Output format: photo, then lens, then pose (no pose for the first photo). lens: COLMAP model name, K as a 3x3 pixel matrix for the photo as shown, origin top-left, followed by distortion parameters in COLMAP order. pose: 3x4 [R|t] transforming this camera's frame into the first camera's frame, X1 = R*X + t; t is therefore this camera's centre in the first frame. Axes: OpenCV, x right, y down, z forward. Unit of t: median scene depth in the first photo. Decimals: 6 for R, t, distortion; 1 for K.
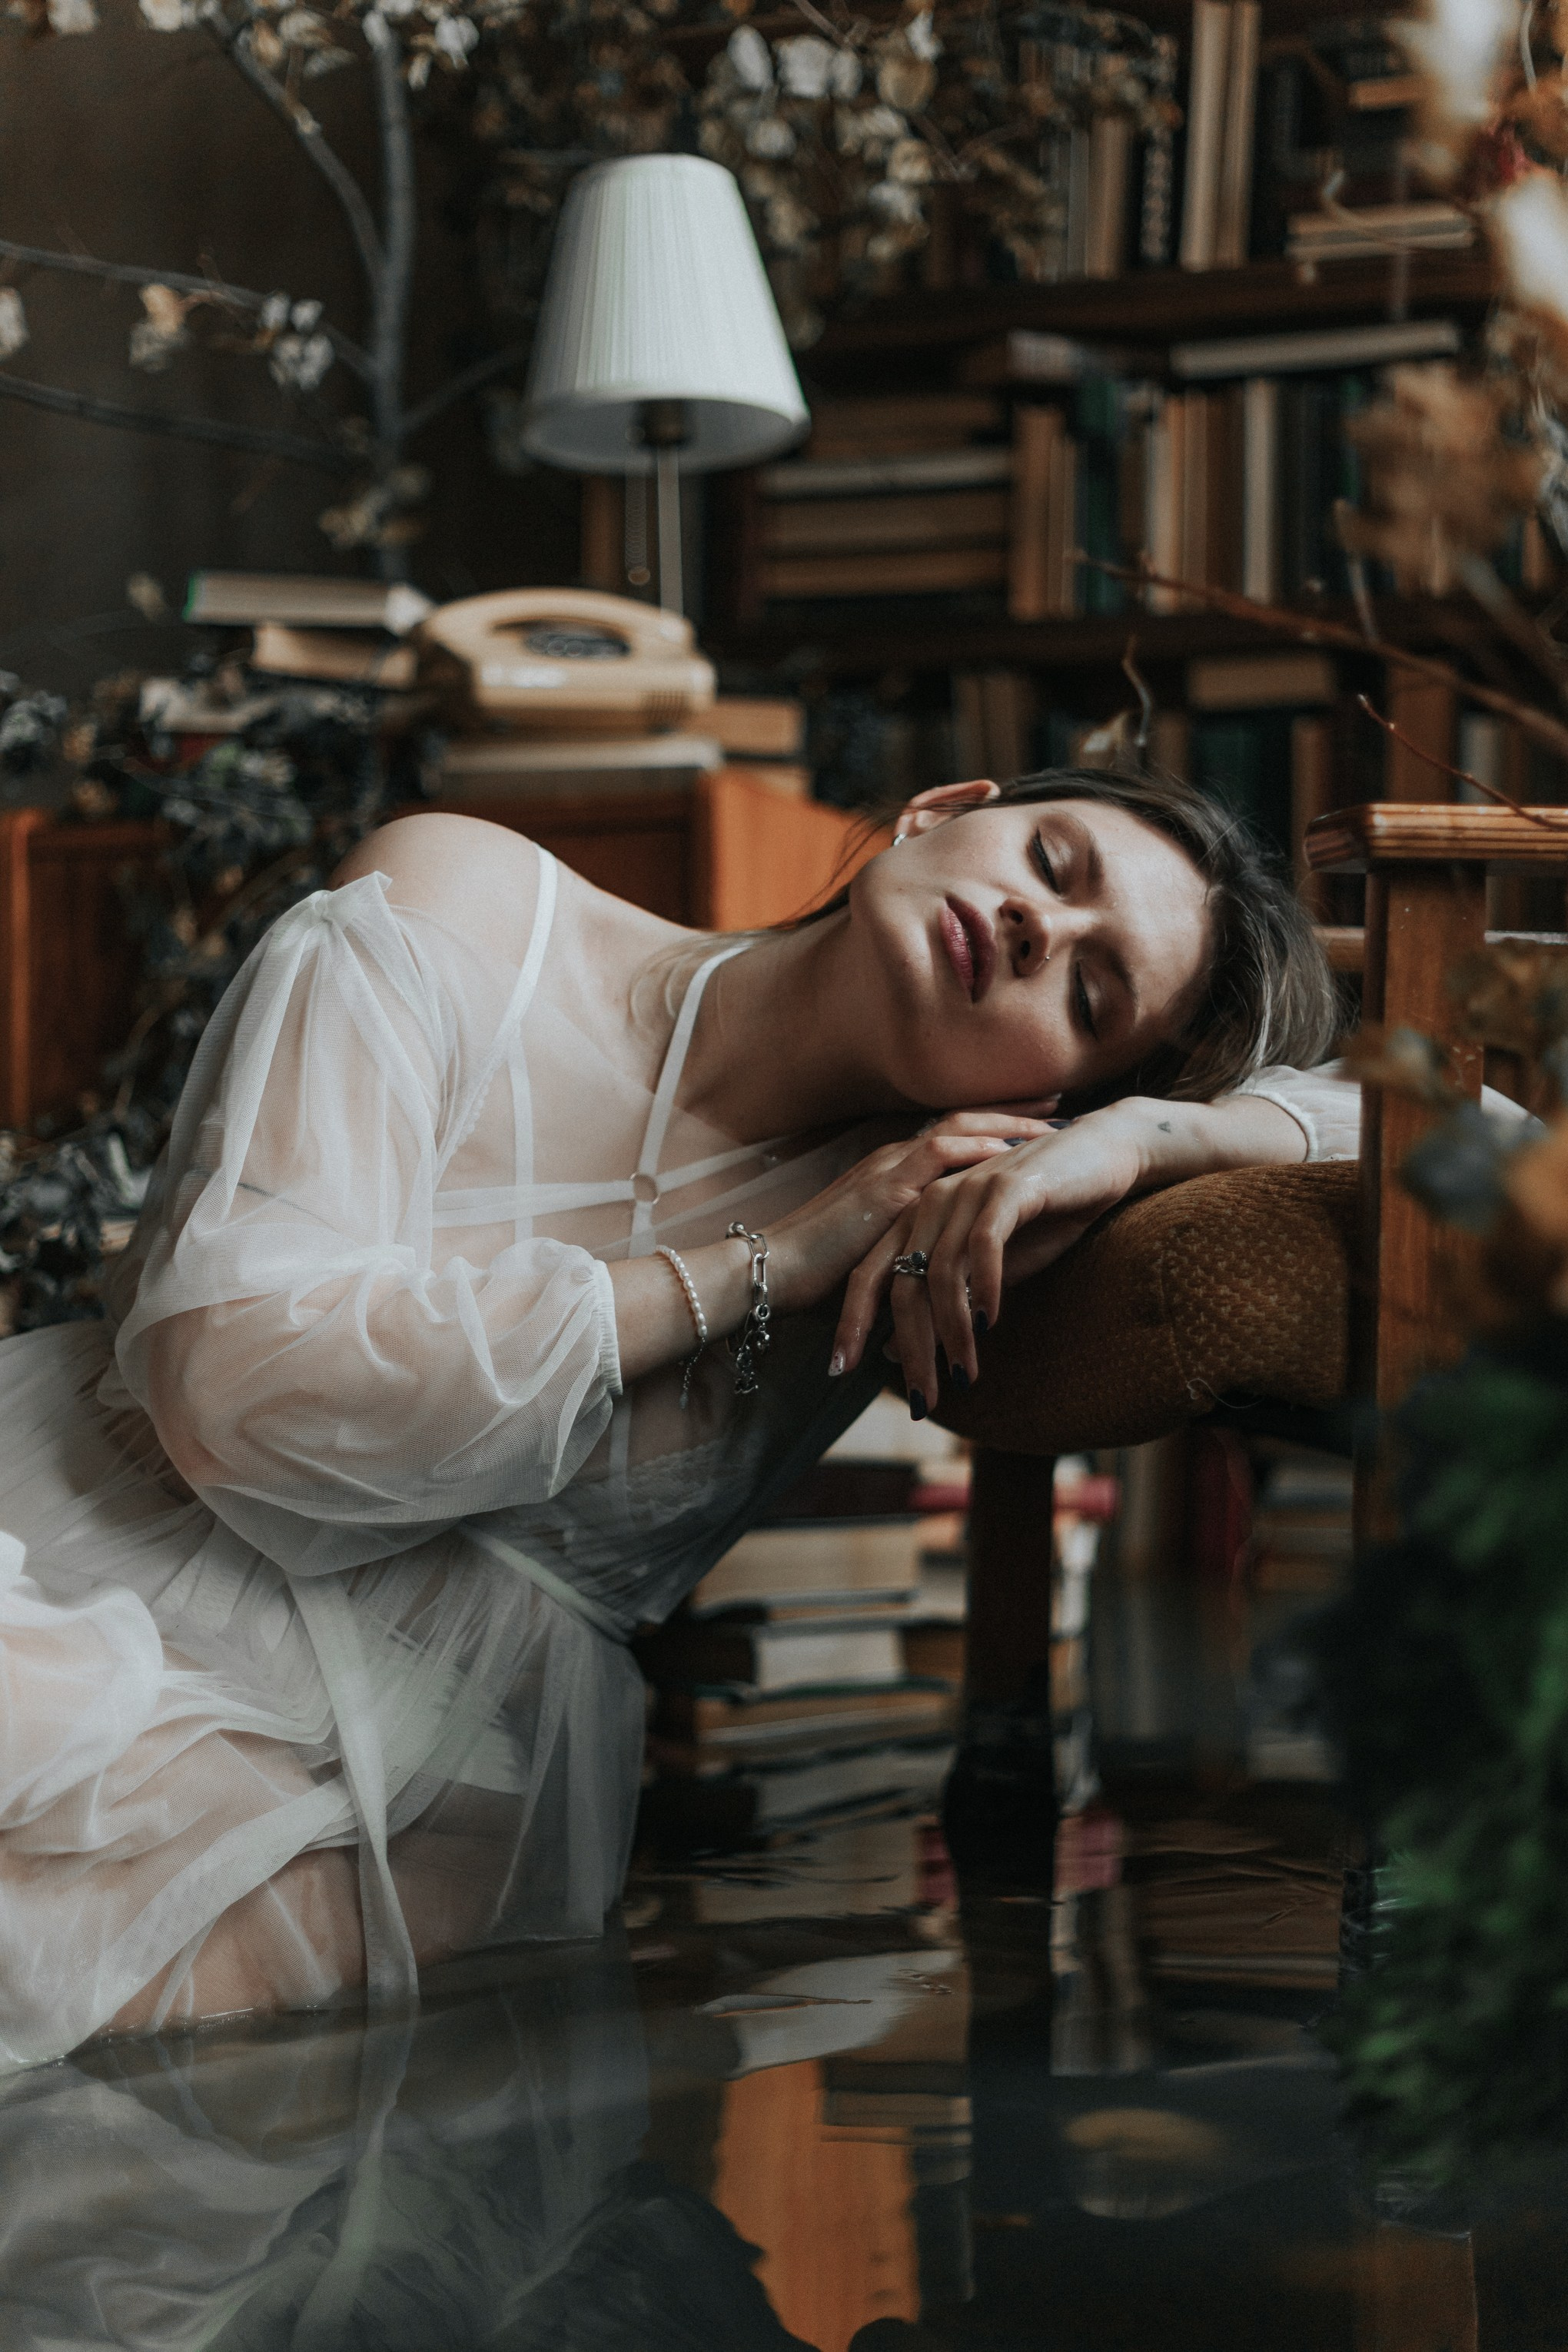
lens RADIAL K [[3467.6, 0, 784.0], [0, 3467.6, 1176.0], [0, 0, 1]] dist [-0.024280, 0.061918]
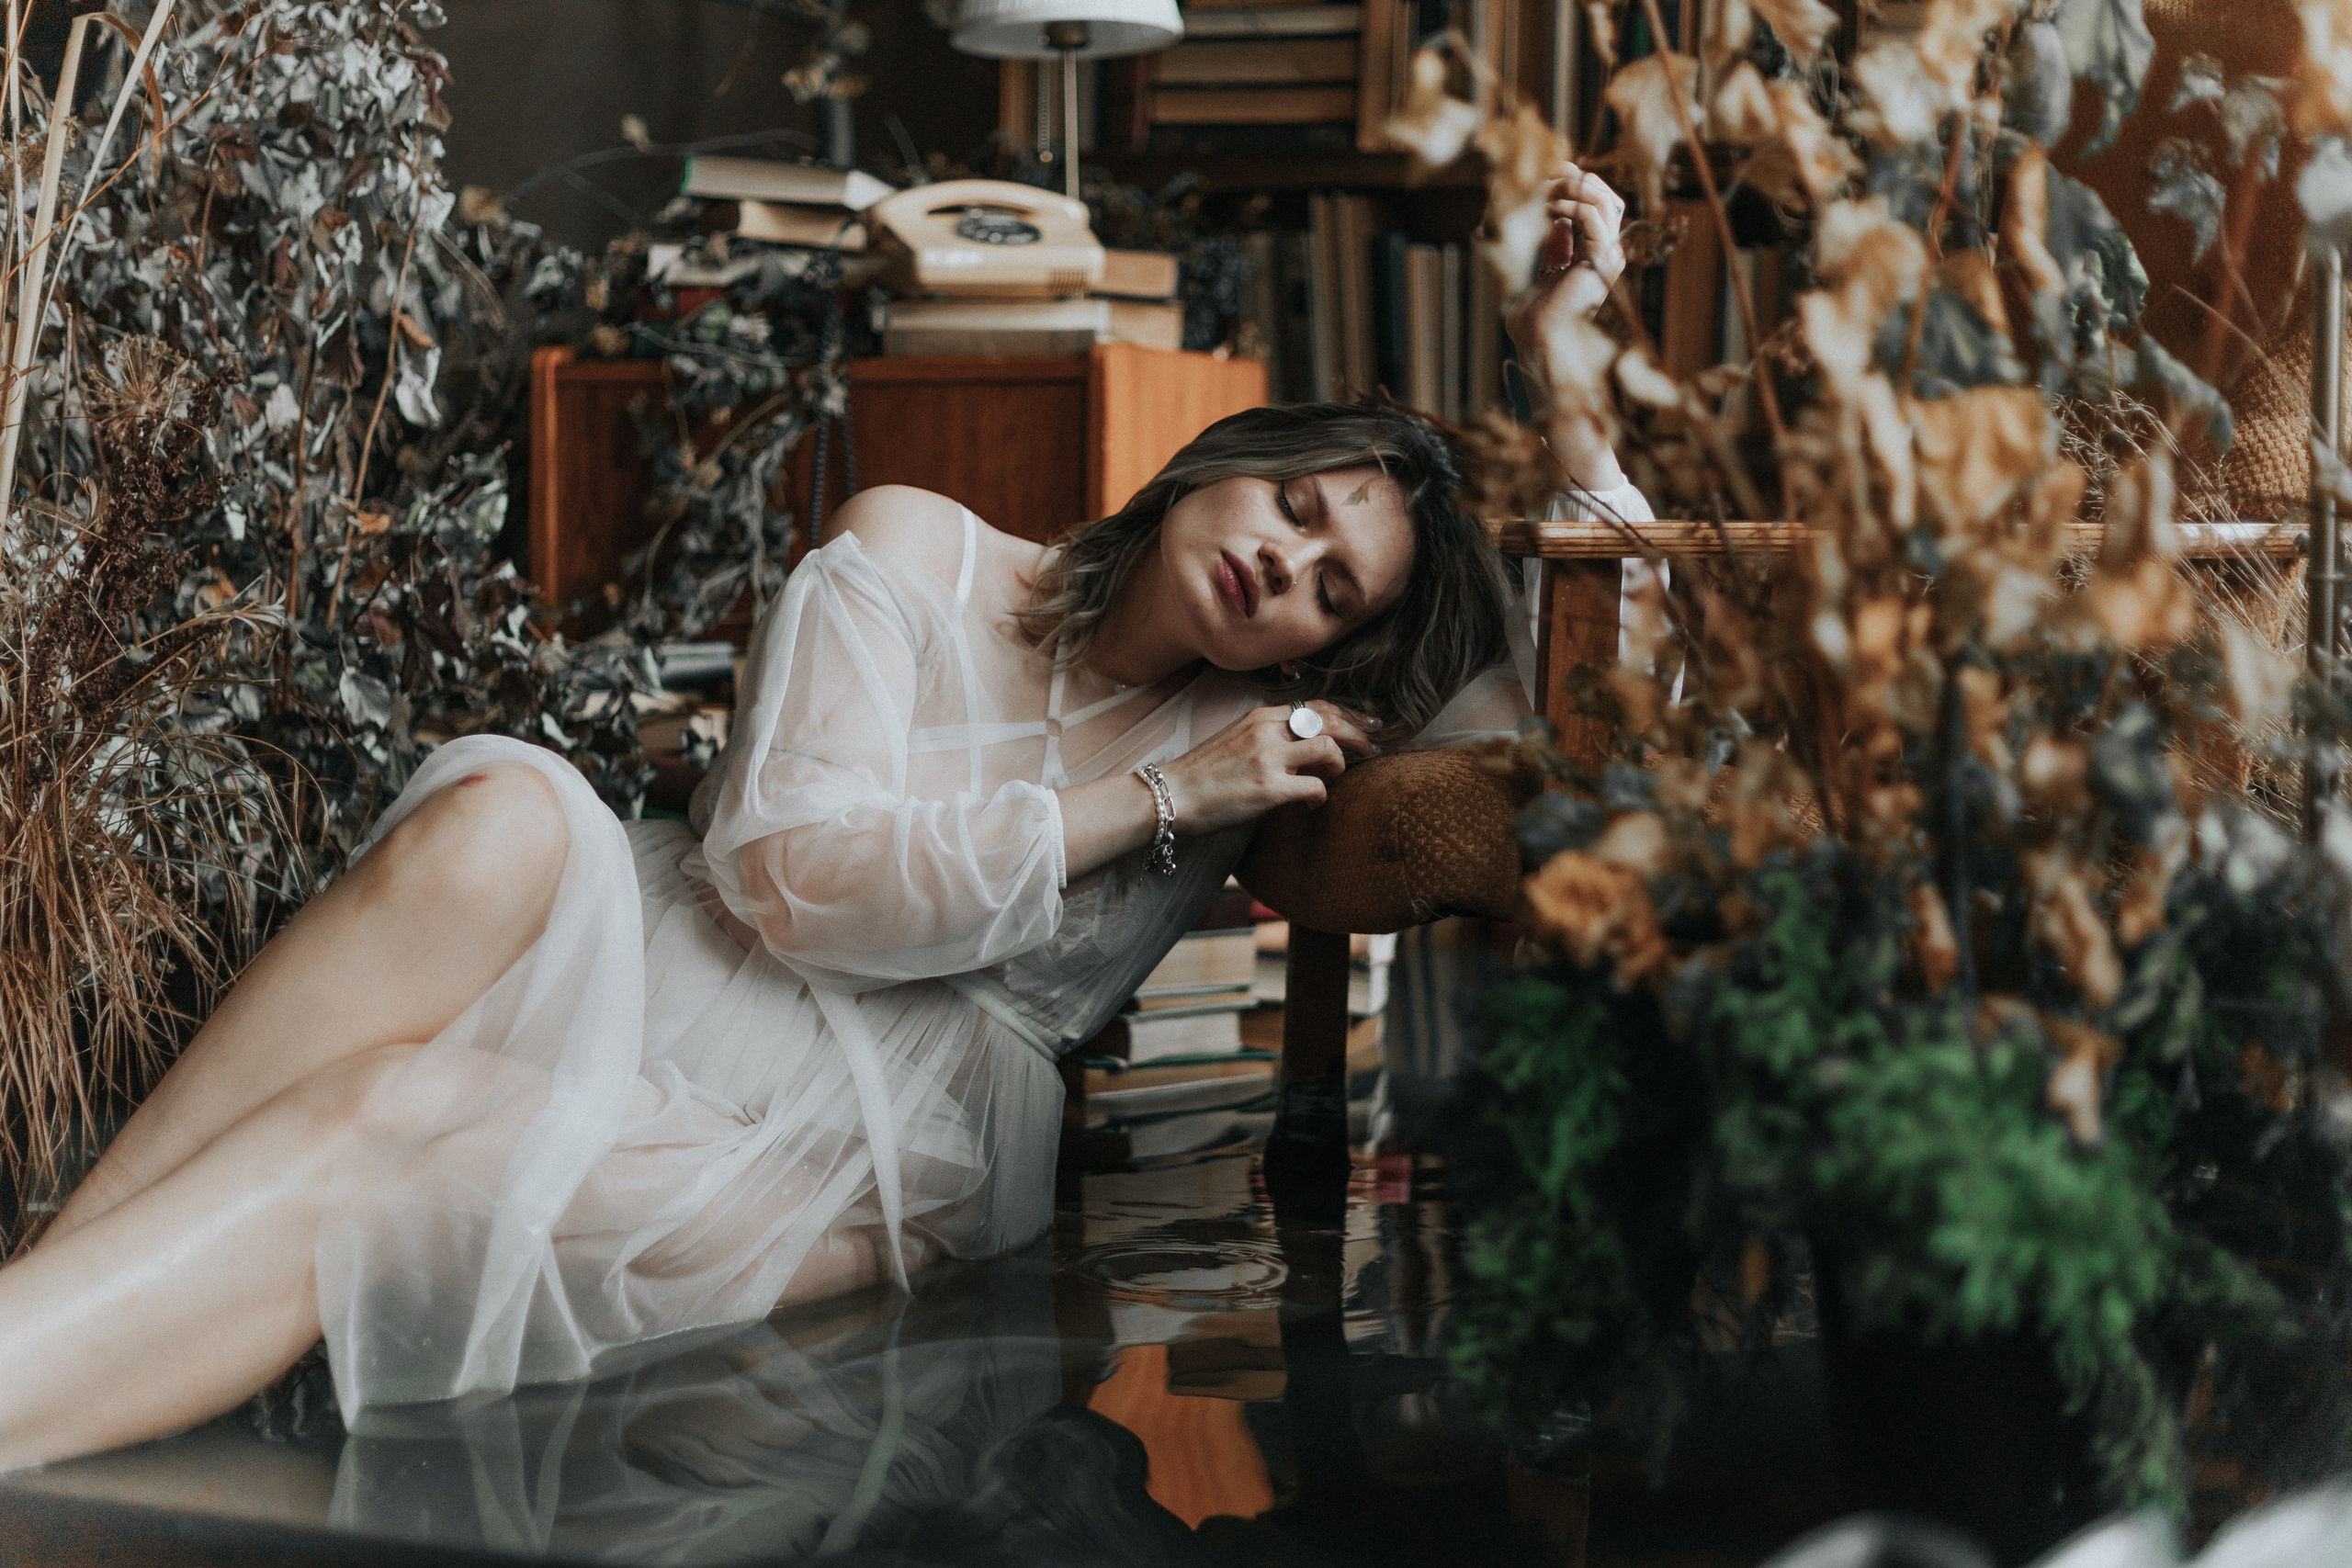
lens RADIAL K [[3467.3, 0, 1176.0], [0, 3467.3, 784.0], [0, 0, 1]] dist [-0.024280, 0.061918]
pose [[0.999943, 0.010521, -0.001698, 0.009609], [-0.010299, 0.994937, 0.099969, -0.078655], [0.002741, -0.099946, 0.994989, -0.270022]]
